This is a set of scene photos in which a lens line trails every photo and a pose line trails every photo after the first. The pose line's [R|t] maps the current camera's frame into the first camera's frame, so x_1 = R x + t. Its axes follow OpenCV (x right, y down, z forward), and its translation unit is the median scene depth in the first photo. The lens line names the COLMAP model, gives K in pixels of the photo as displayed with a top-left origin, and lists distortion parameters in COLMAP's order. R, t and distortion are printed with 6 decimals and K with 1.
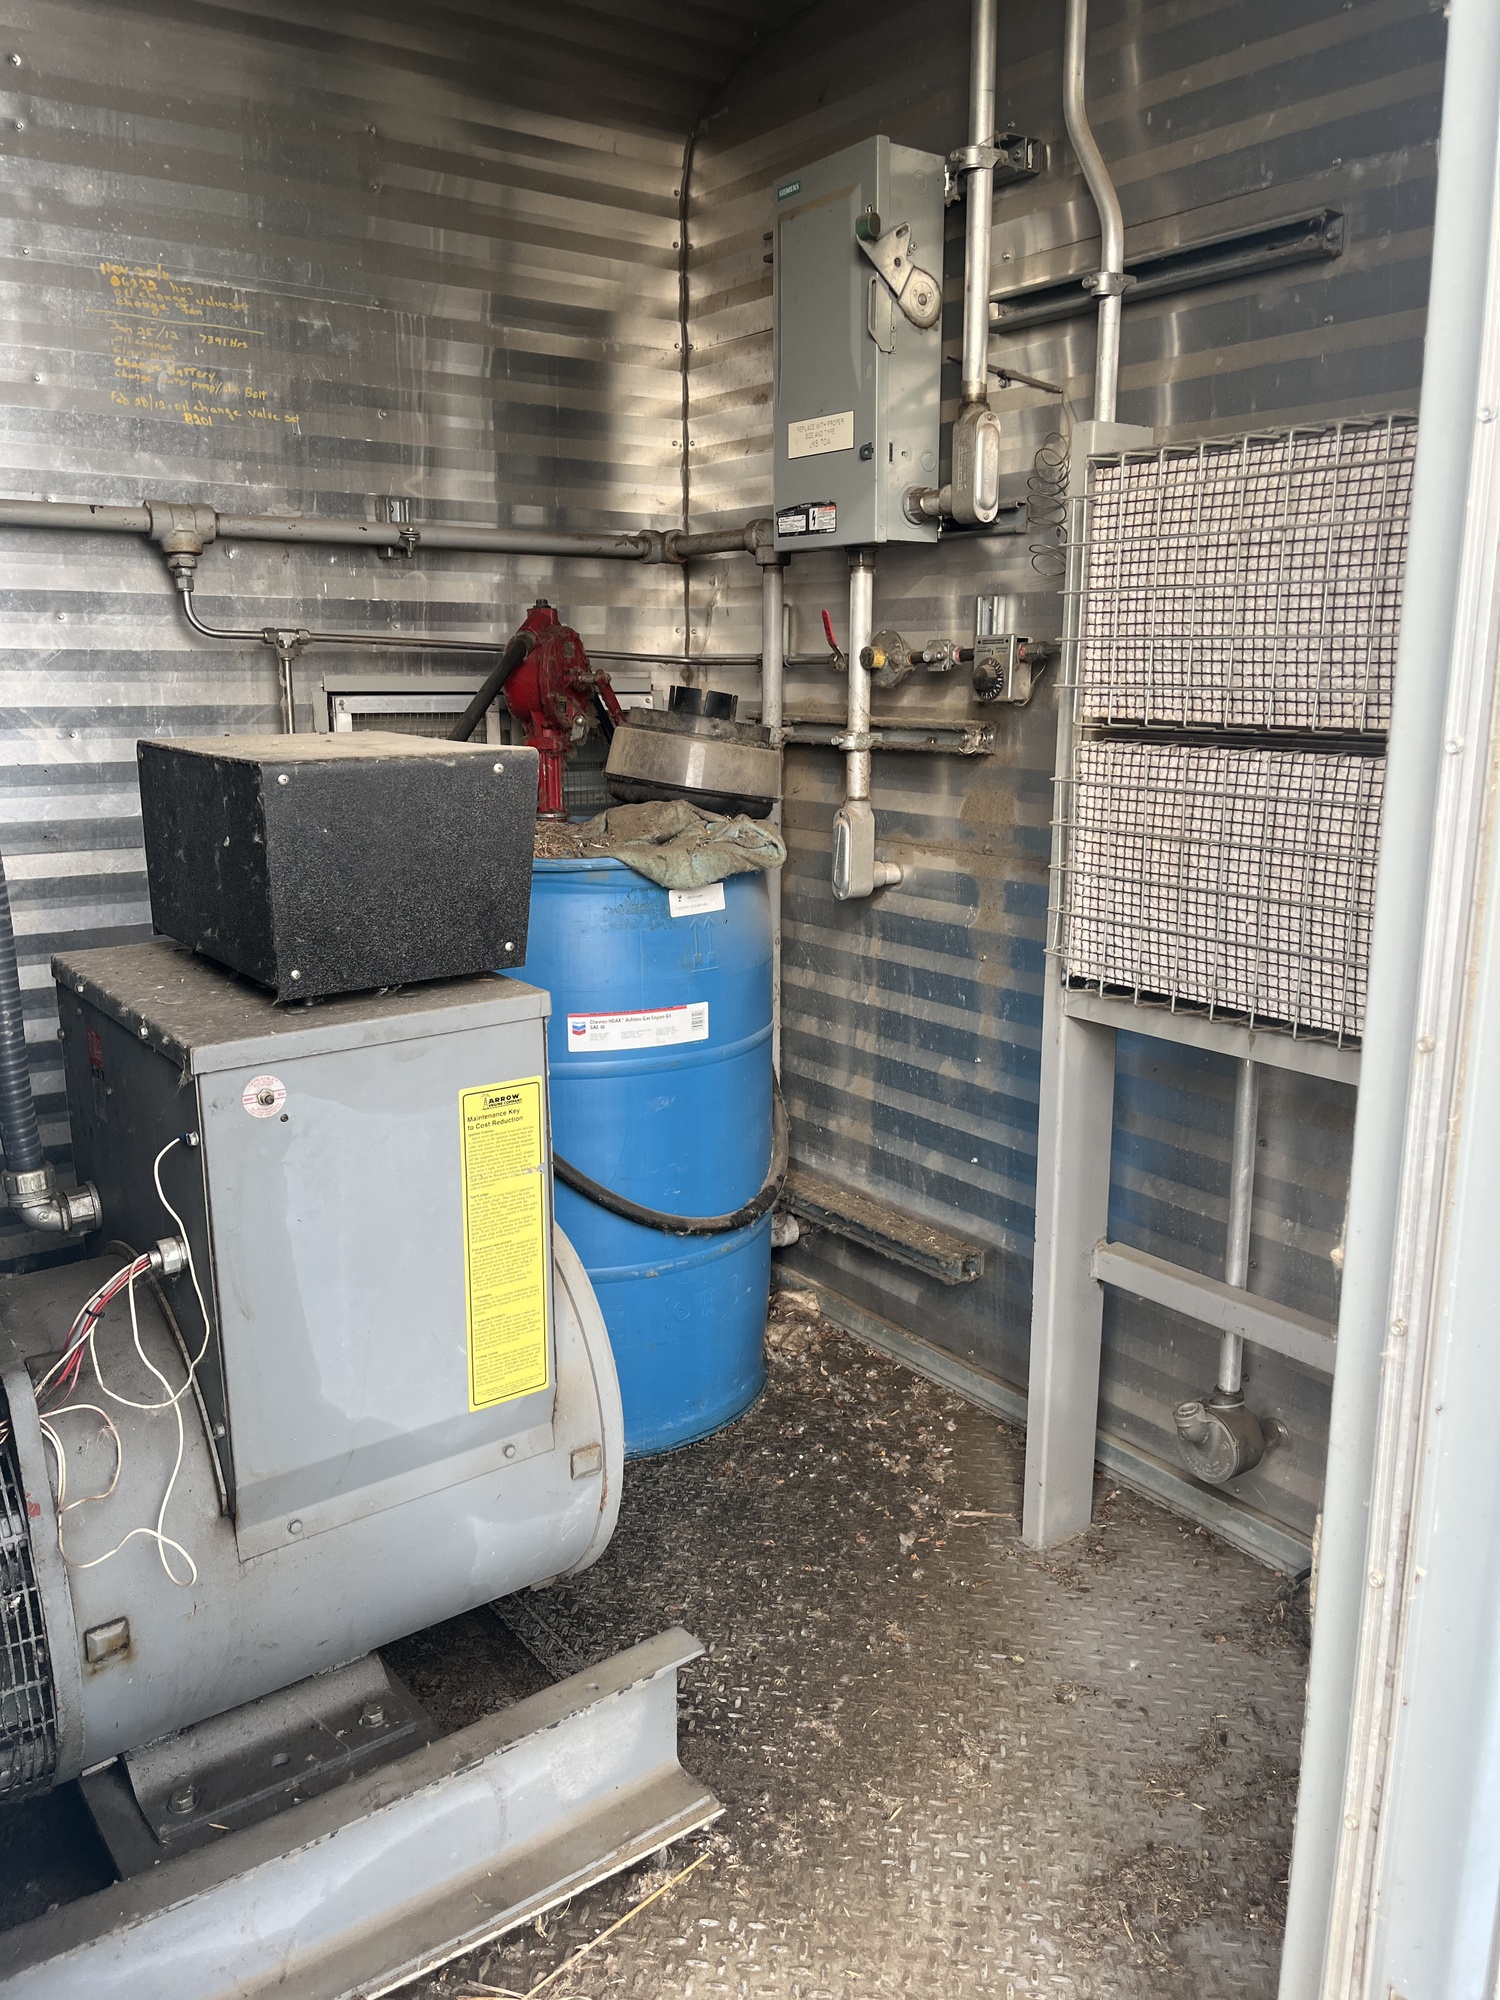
lens RADIAL K [[1519.9, 0, 750.0], [0, 1519.9, 1000.0], [0, 0, 1]] dist [0.131419, -0.147510]
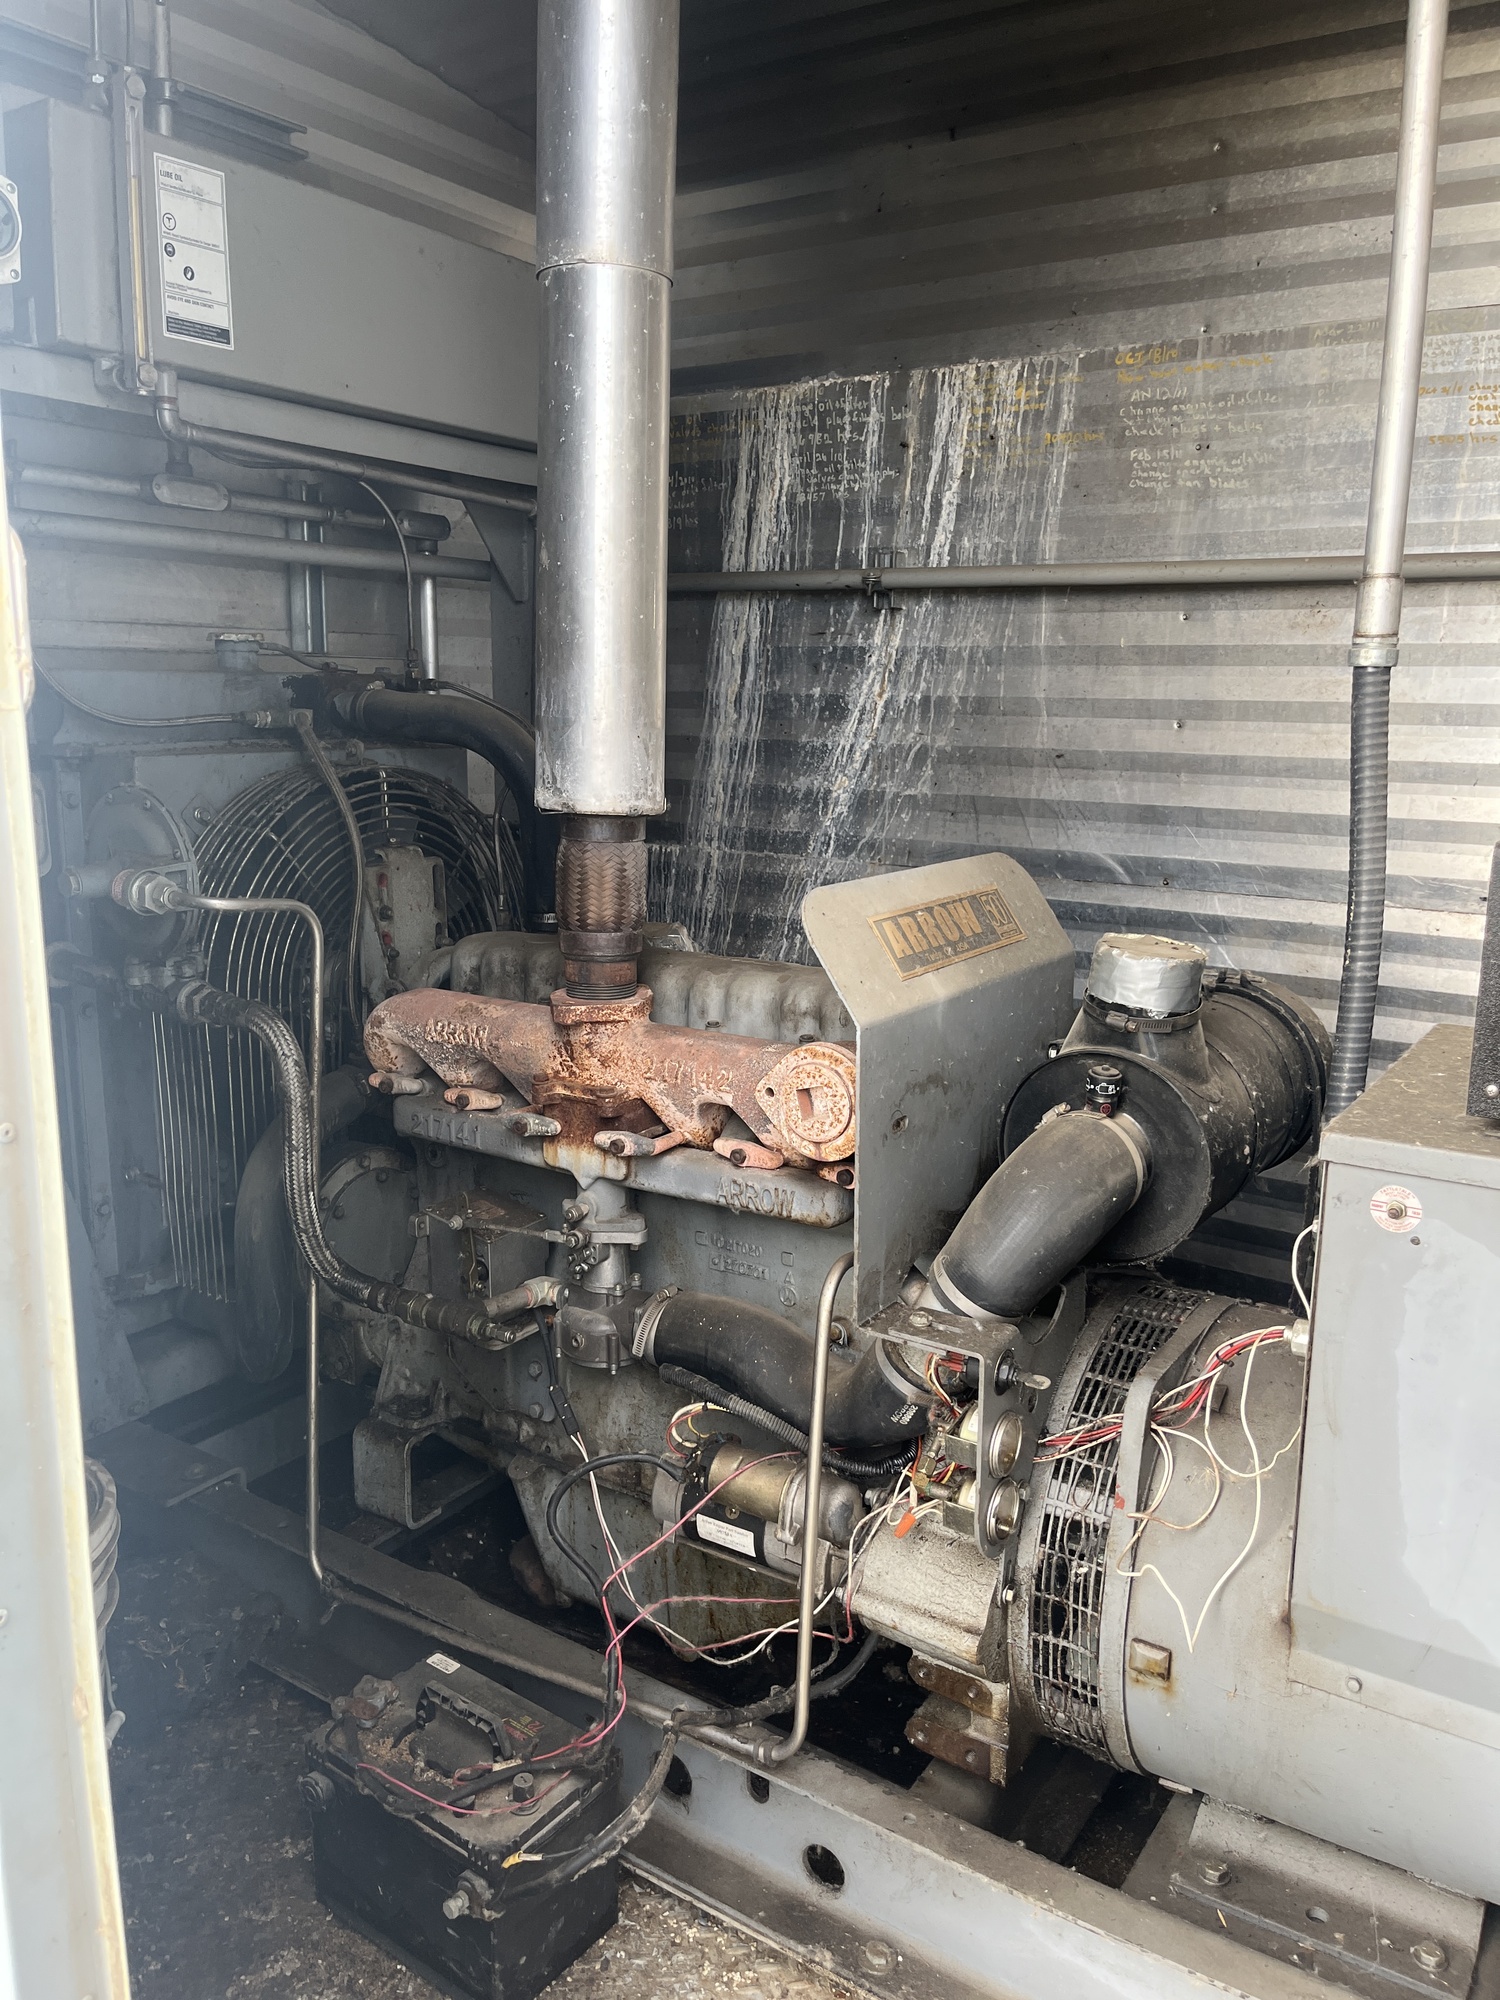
lens RADIAL K [[1519.9, 0, 750.0], [0, 1519.9, 1000.0], [0, 0, 1]] dist [0.131419, -0.147510]
pose [[0.351393, 0.190320, -0.916679, 0.355711], [-0.214537, 0.969435, 0.119034, -0.081841], [0.911316, 0.154834, 0.381484, 0.286441]]
